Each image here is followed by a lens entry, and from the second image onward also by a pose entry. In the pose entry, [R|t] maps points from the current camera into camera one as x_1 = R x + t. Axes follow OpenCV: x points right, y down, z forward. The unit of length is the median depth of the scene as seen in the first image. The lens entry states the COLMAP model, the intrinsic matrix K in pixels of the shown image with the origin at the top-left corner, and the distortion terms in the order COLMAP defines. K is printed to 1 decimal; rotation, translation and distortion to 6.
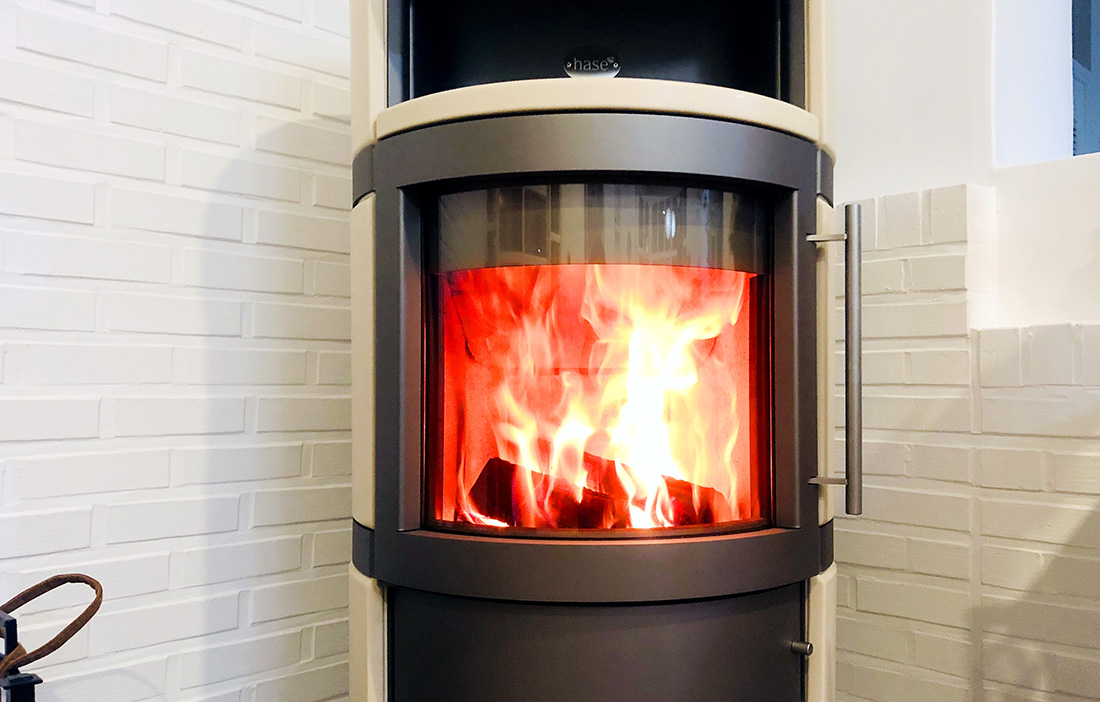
lens RADIAL K [[1017.4, 0, 607.6], [0, 1017.4, 399.8], [0, 0, 1]] dist [0.005368, 0.002633]
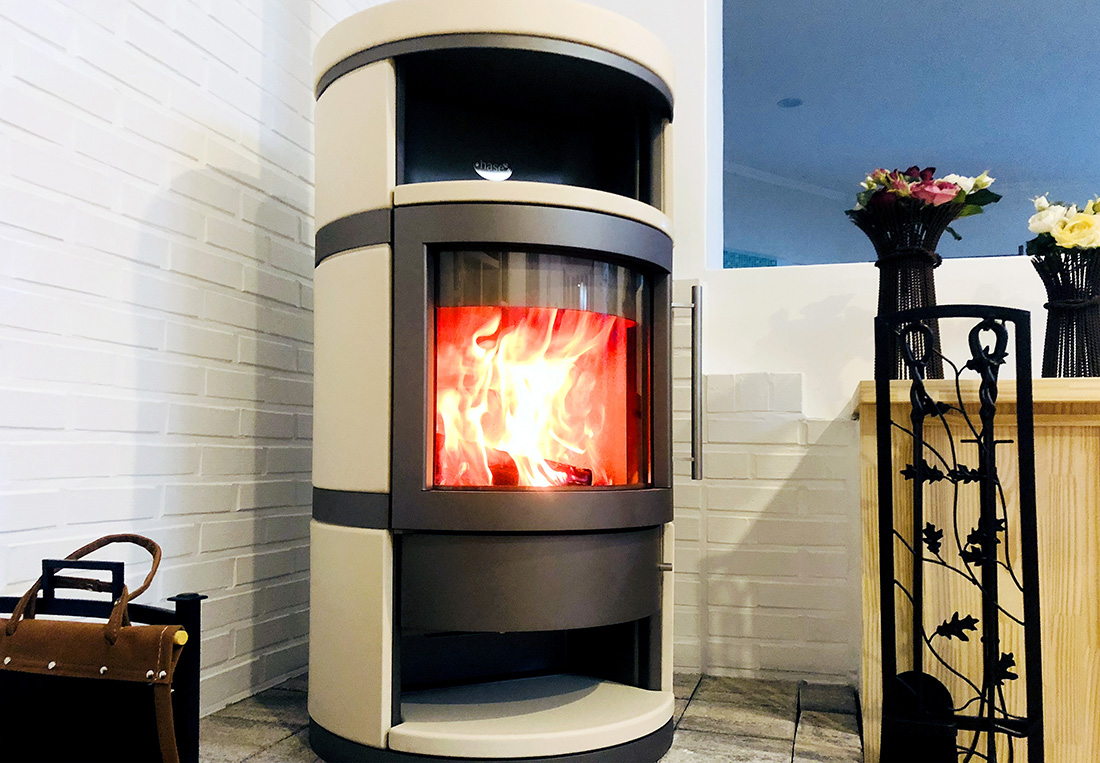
lens RADIAL K [[941.1, 0, 553.2], [0, 941.1, 434.0], [0, 0, 1]] dist [0.020209, 0.007950]
pose [[0.905605, 0.024418, 0.423418, -0.462134], [-0.012216, 0.999429, -0.031509, 0.071363], [-0.423946, 0.023362, 0.905386, -0.182441]]
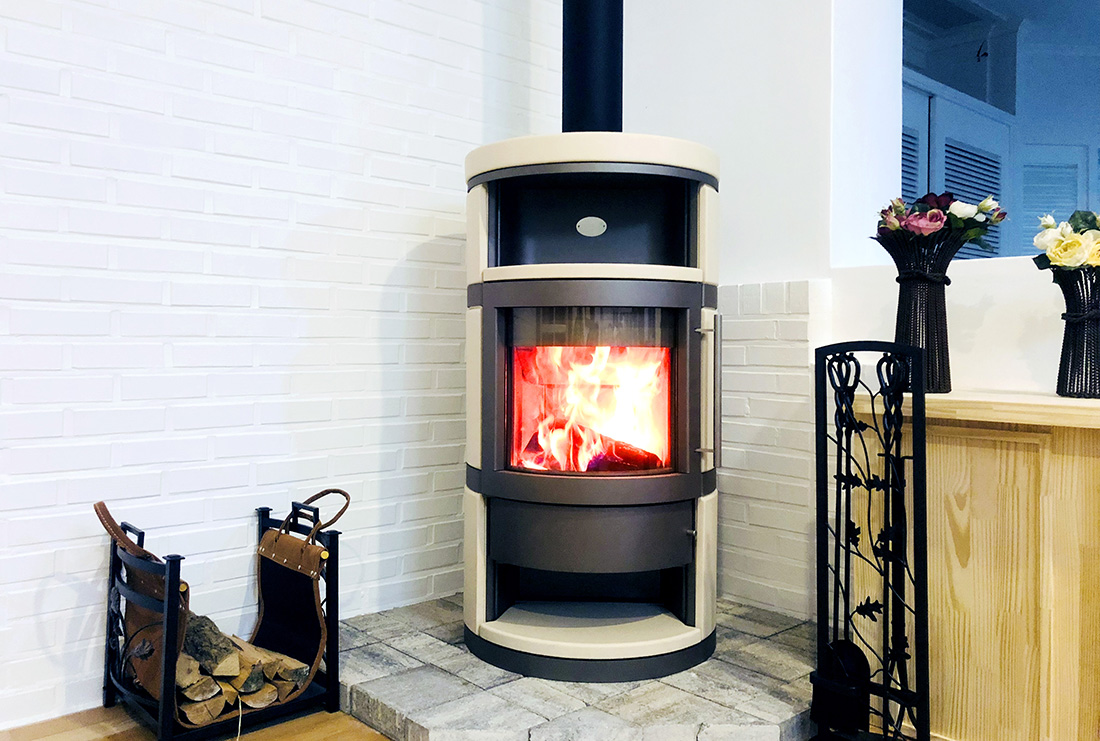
lens RADIAL K [[896.8, 0, 516.4], [0, 896.8, 361.5], [0, 0, 1]] dist [0.044233, -0.003258]
pose [[0.993356, 0.005509, -0.114947, 0.040285], [-0.005676, 0.999983, -0.001126, -0.075593], [0.114939, 0.001771, 0.993371, -0.660673]]
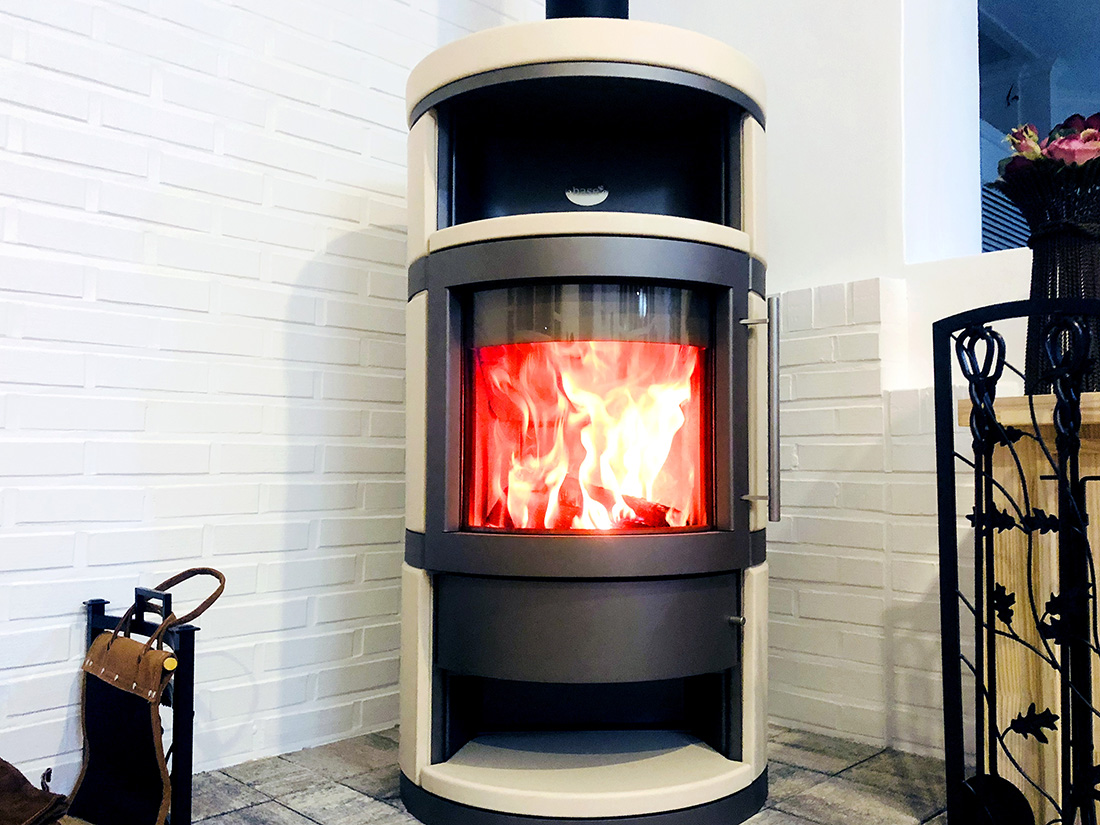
lens RADIAL K [[994.4, 0, 578.0], [0, 994.4, 421.2], [0, 0, 1]] dist [0.015176, 0.011544]
pose [[0.999516, -0.000582, -0.031087, 0.015692], [-0.001053, 0.998618, -0.052538, 0.038659], [0.031075, 0.052546, 0.998135, -0.280605]]
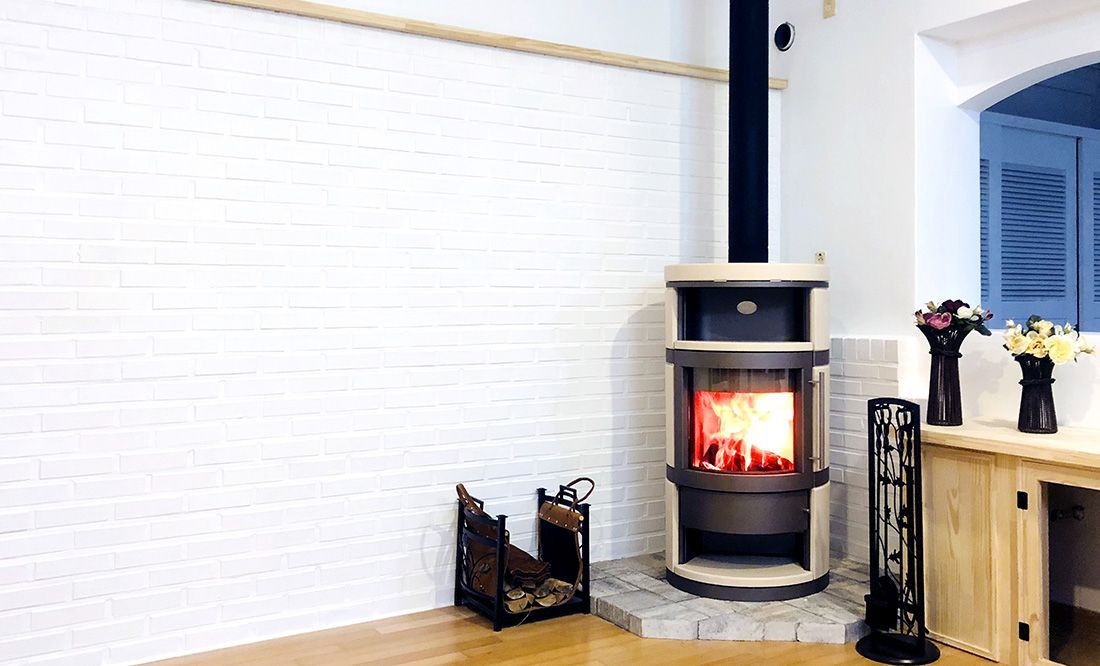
lens RADIAL K [[919.3, 0, 572.7], [0, 919.3, 286.2], [0, 0, 1]] dist [0.005045, 0.001405]
pose [[0.951723, -0.017753, -0.306444, 0.313633], [-0.000721, 0.998194, -0.060066, -0.231113], [0.306957, 0.057387, 0.949992, -1.618338]]
